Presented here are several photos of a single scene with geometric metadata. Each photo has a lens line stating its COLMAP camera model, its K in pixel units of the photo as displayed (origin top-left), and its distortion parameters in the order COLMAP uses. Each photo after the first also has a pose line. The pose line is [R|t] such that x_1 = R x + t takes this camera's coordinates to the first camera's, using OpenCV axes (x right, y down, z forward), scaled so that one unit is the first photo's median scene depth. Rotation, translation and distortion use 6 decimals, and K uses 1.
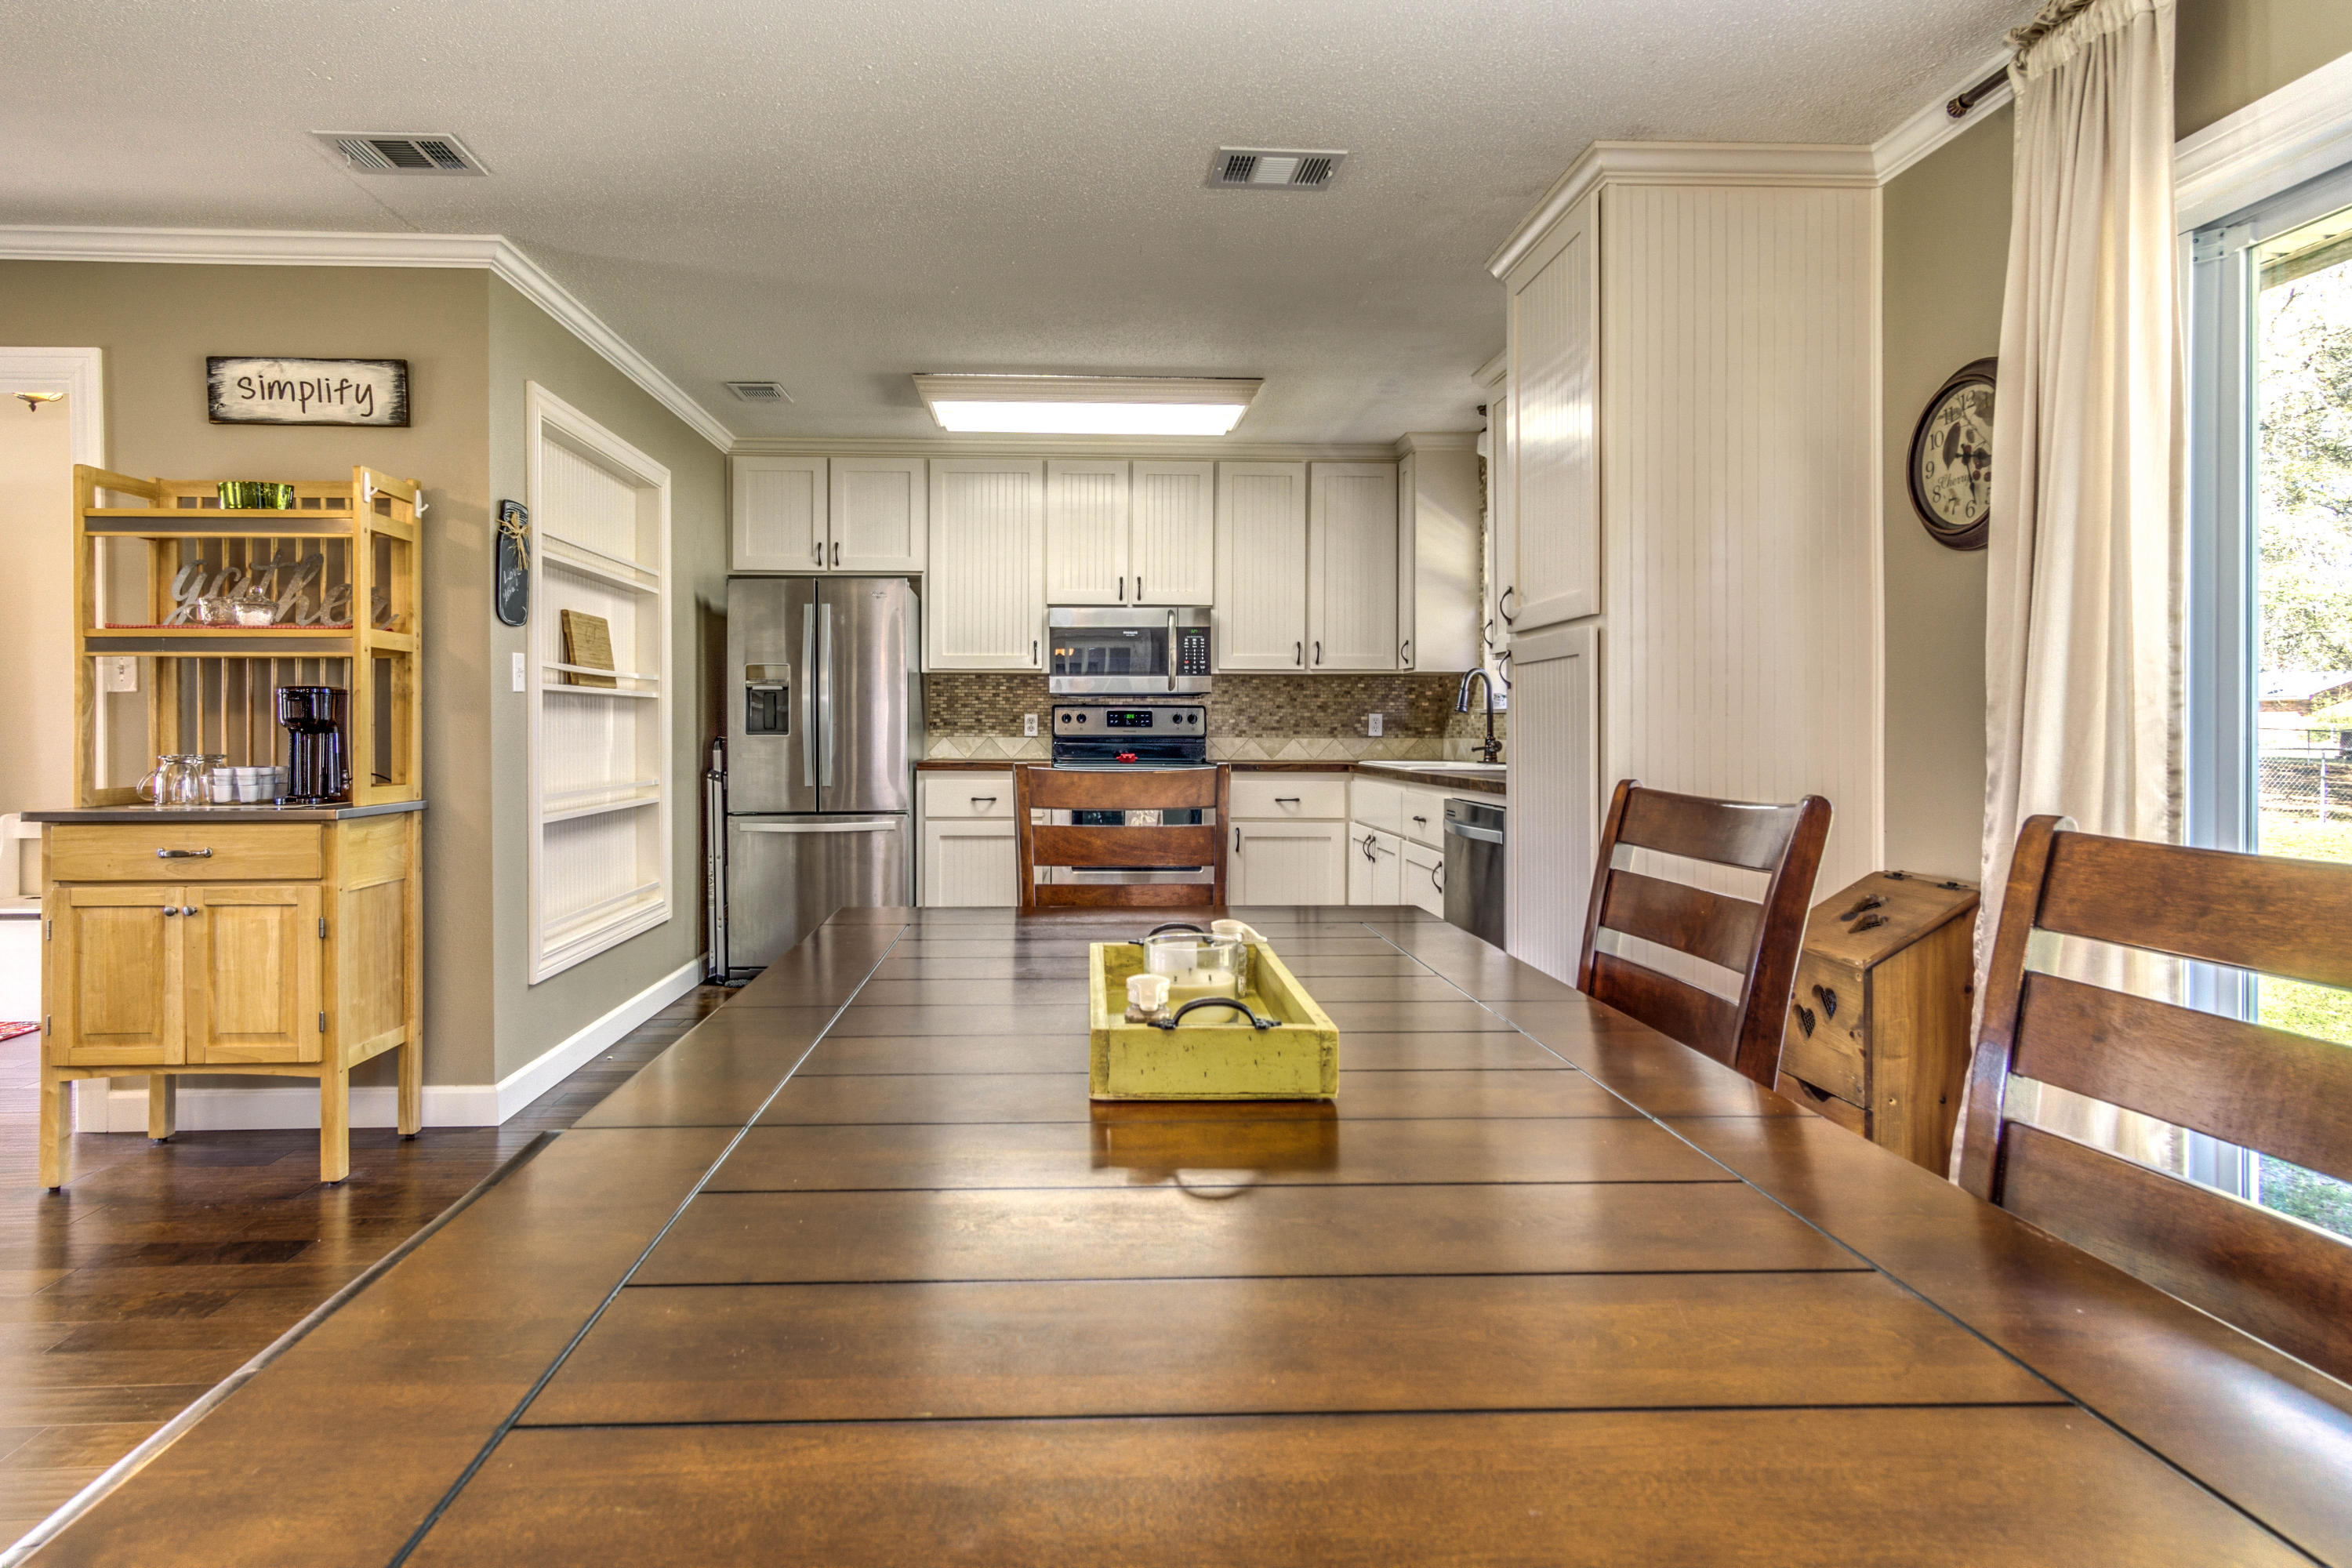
lens RADIAL K [[1263.9, 0, 1099.8], [0, 1263.9, 730.1], [0, 0, 1]] dist [0.002469, 0.000983]
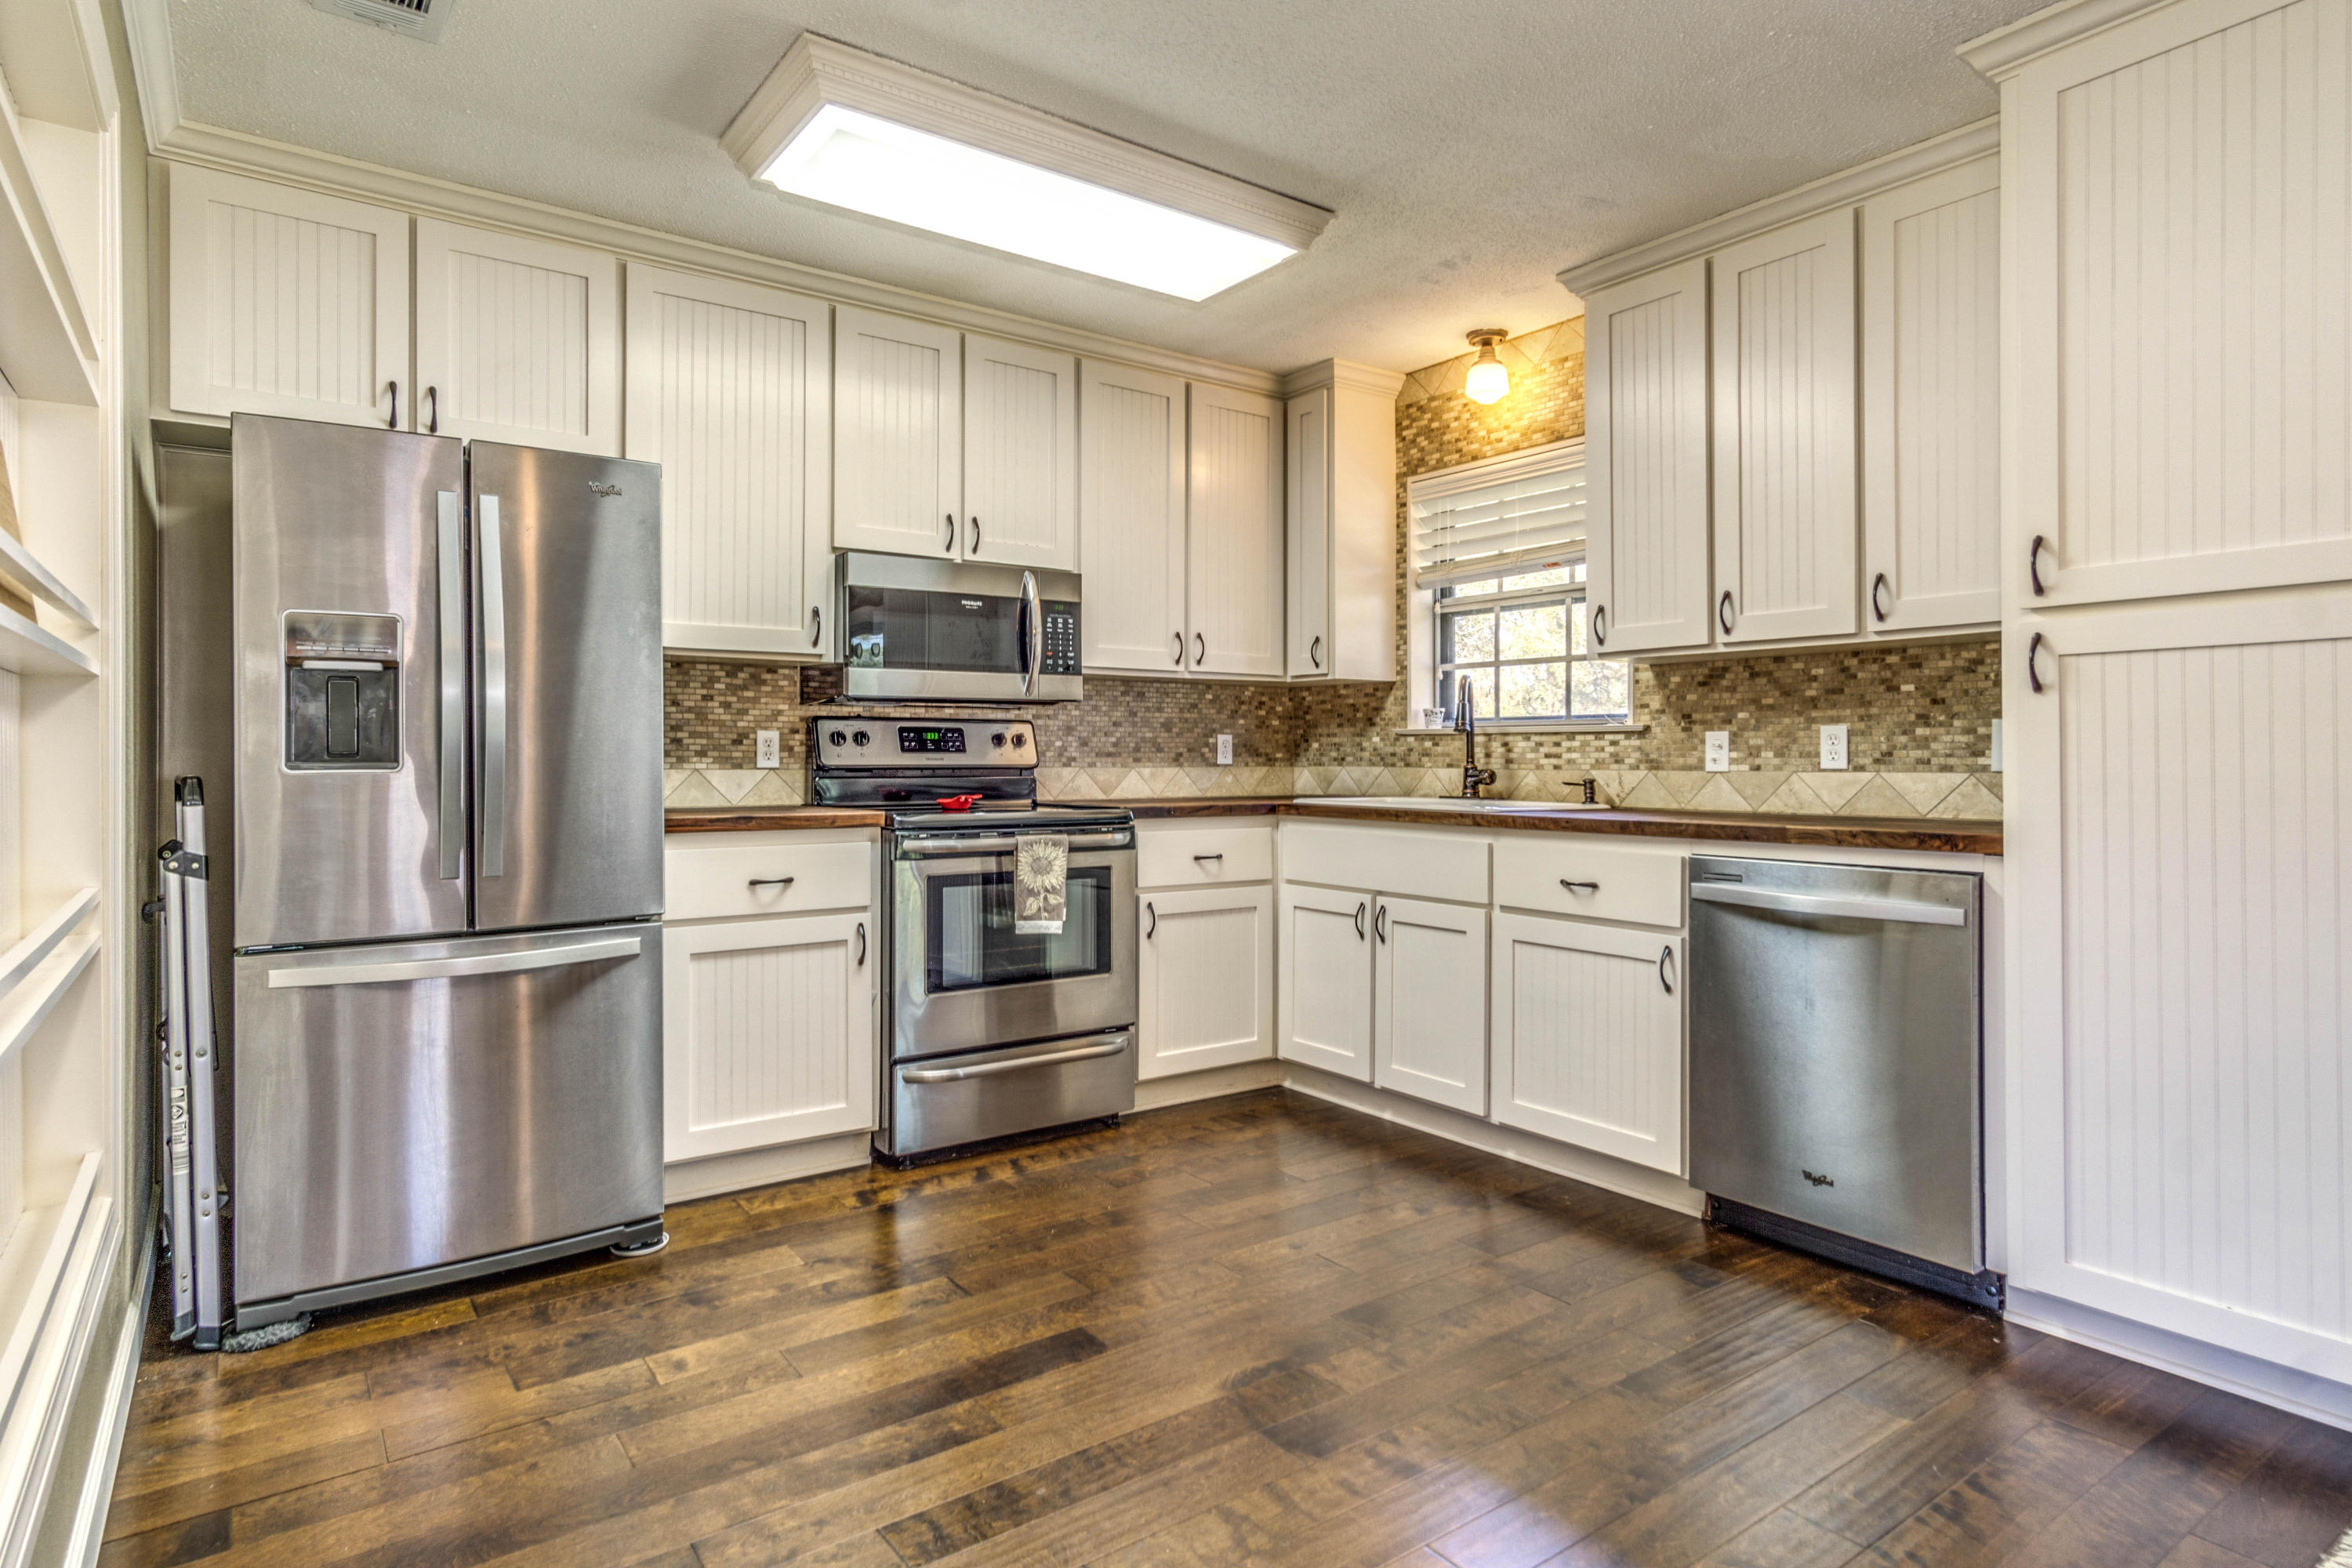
lens RADIAL K [[1272.1, 0, 1169.2], [0, 1272.1, 752.4], [0, 0, 1]] dist [0.007268, 0.000589]
pose [[0.829458, -0.000157, 0.558569, -0.260556], [0.002201, 0.999993, -0.002986, -0.000210], [-0.558565, 0.003707, 0.829453, 0.434894]]
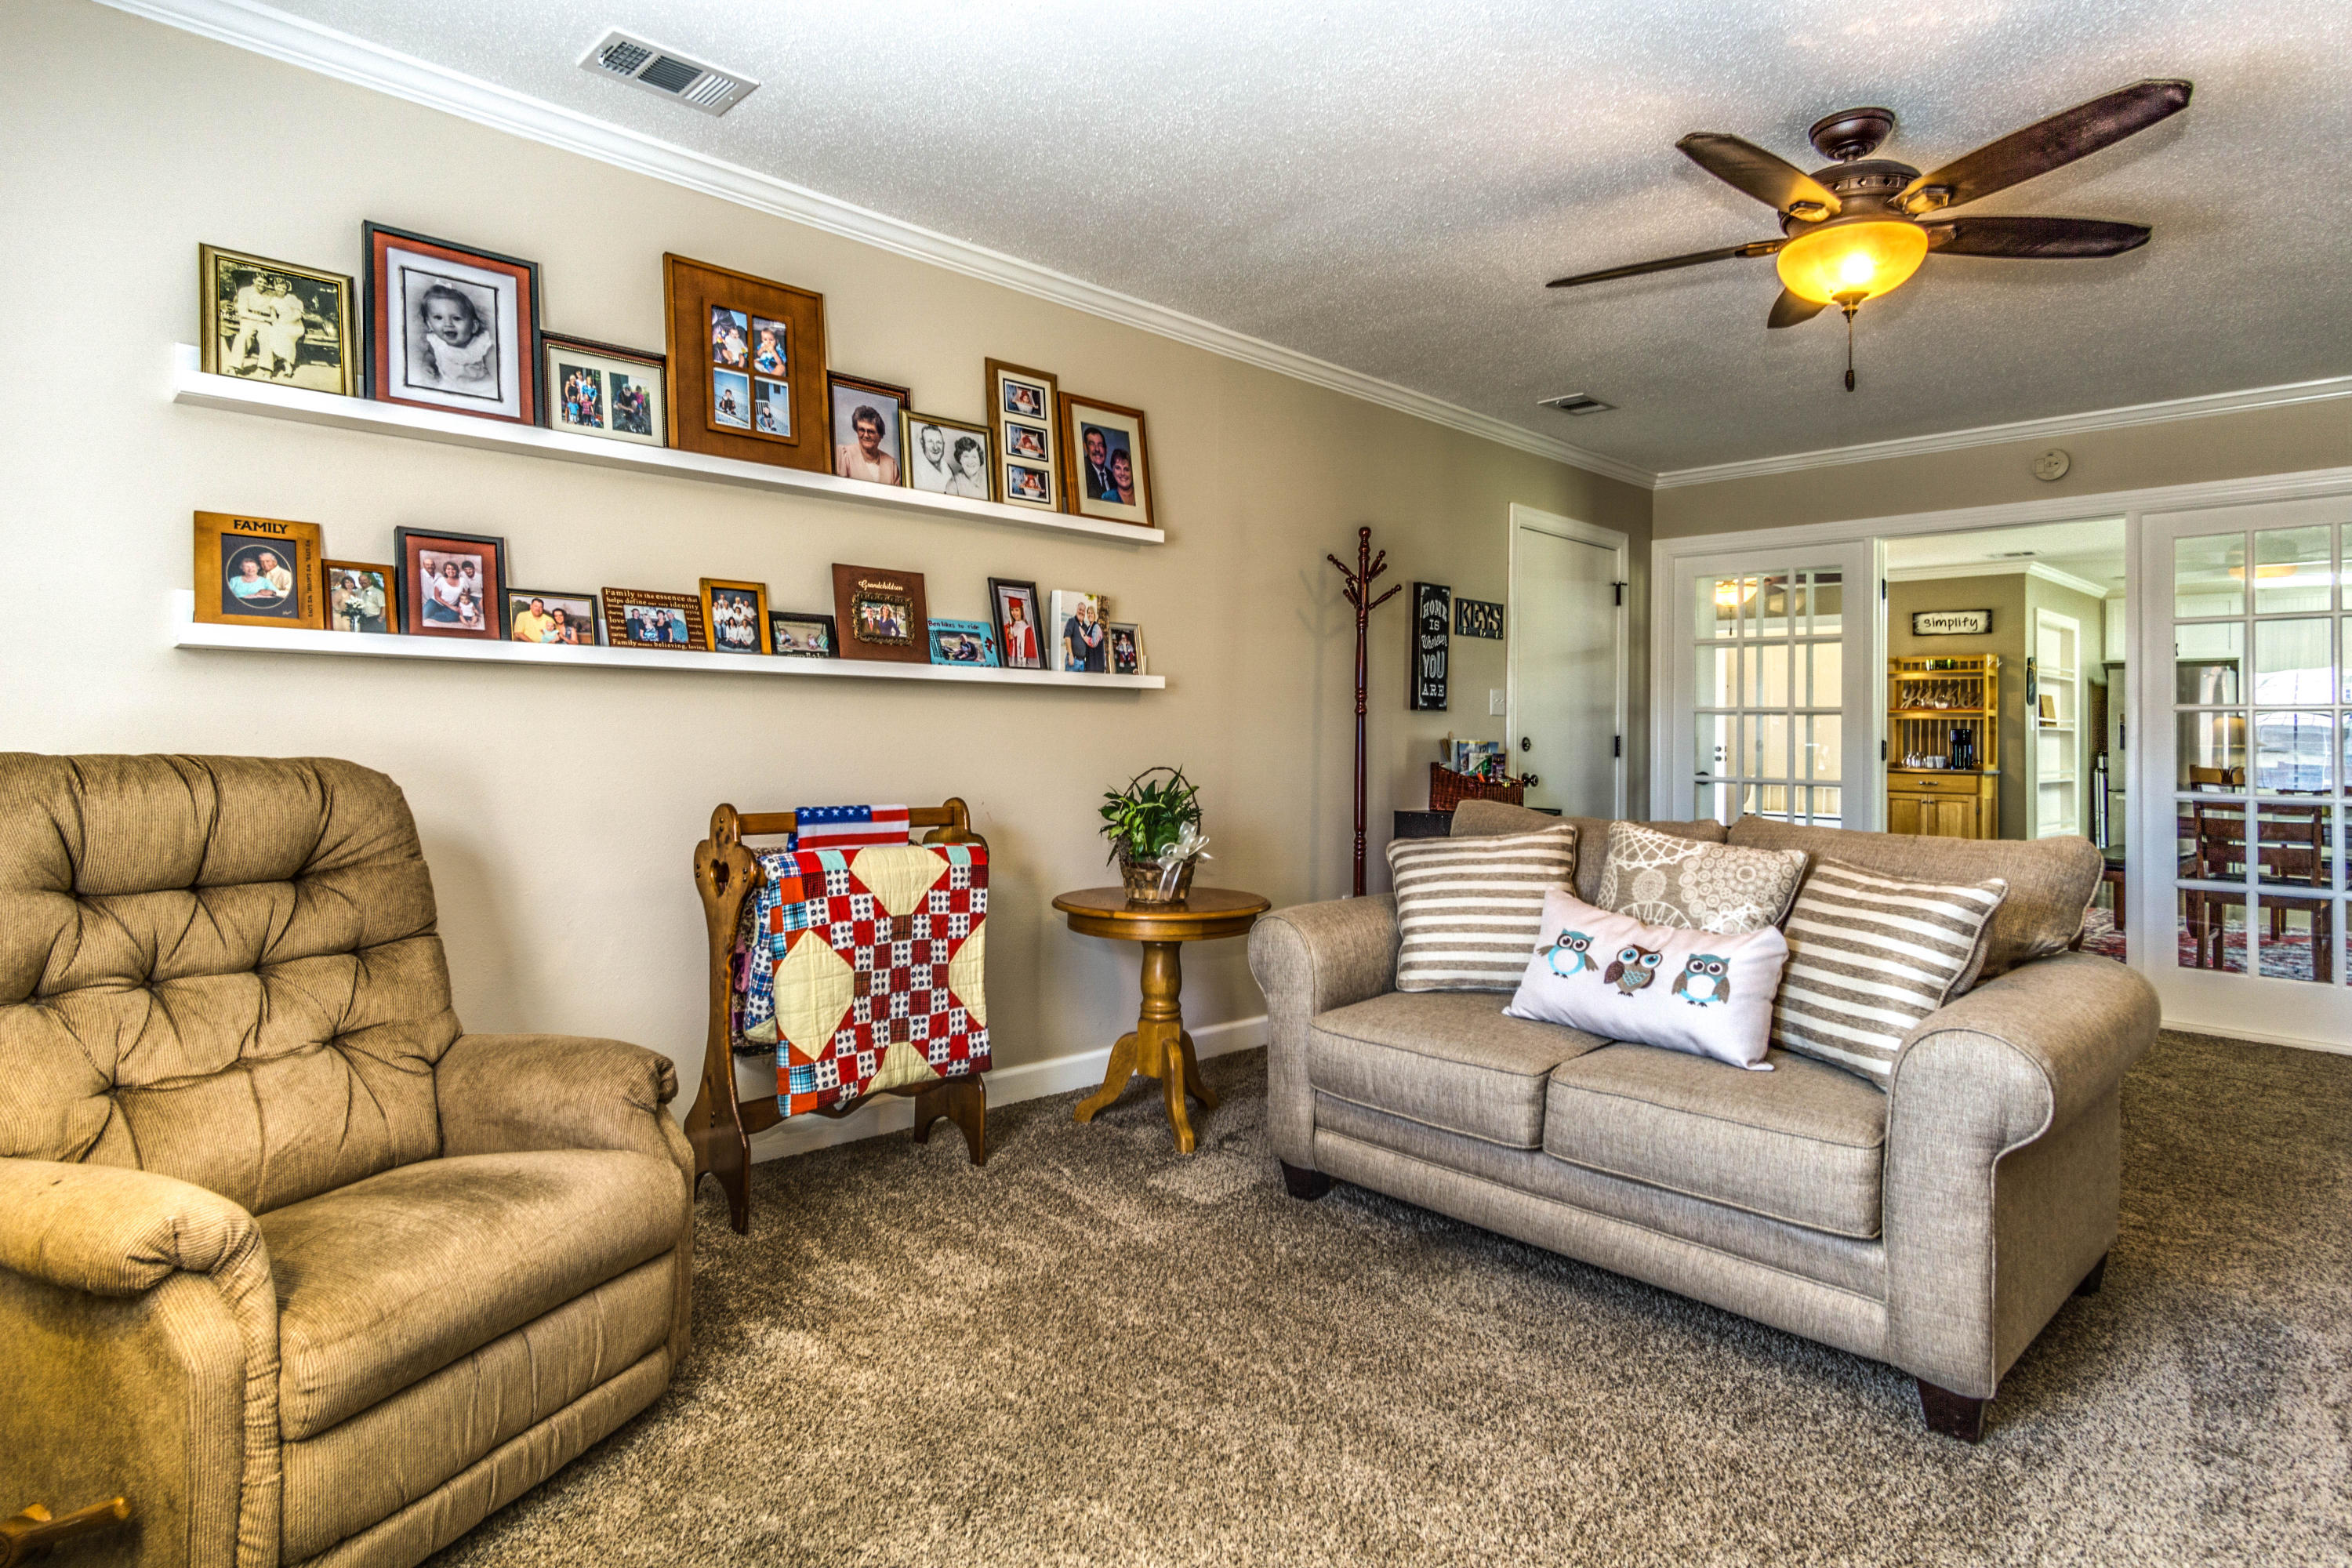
lens RADIAL K [[1253.7, 0, 1179.0], [0, 1253.7, 712.7], [0, 0, 1]] dist [0.001688, 0.000371]
pose [[0.662457, 0.001364, -0.749099, 0.197585], [-0.017784, 0.999745, -0.013907, -0.000272], [0.748889, 0.022535, 0.662312, -1.301552]]
